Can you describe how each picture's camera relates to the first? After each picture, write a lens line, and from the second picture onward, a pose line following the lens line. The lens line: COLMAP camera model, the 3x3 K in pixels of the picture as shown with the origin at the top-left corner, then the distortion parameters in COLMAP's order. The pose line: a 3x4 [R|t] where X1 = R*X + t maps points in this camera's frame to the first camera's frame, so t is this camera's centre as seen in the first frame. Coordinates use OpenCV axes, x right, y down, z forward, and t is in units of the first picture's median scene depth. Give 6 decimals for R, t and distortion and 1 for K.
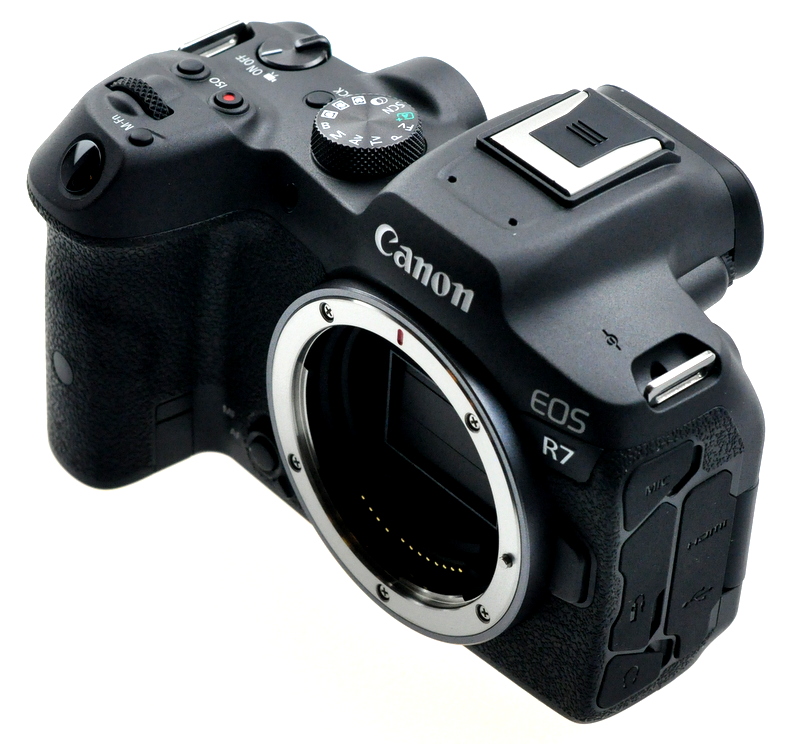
lens RADIAL K [[3401.2, 0, 400.1], [0, 3401.2, 372.1], [0, 0, 1]] dist [-0.213036, 0.000000]
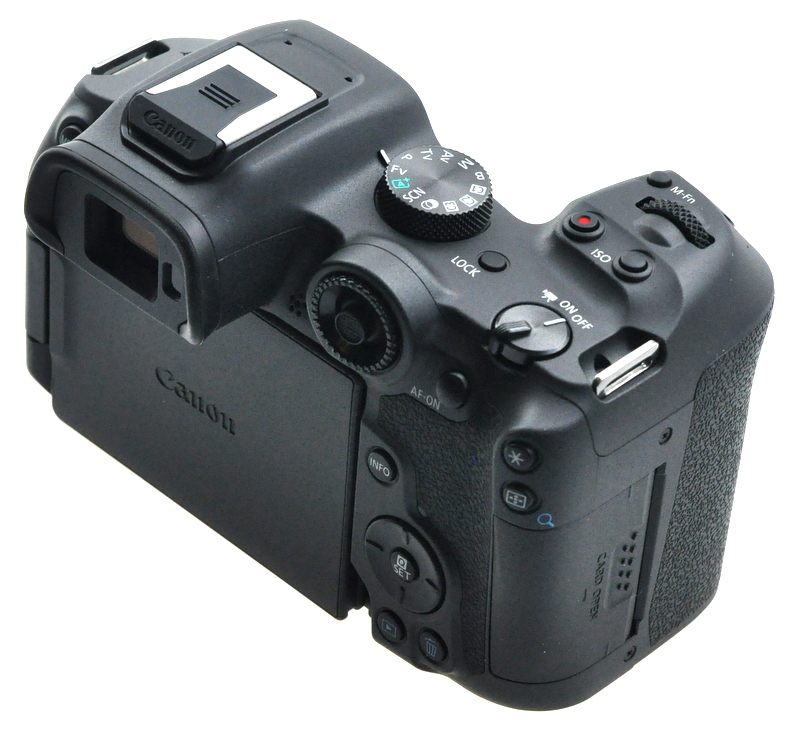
lens RADIAL K [[3401.2, 0, 400.1], [0, 3401.2, 367.6], [0, 0, 1]] dist [-0.213036, 0.000000]
pose [[-0.989500, -0.049341, -0.135850, 0.131370], [-0.142759, 0.186868, 0.971957, -1.011482], [-0.022571, 0.981145, -0.191950, 1.238686]]
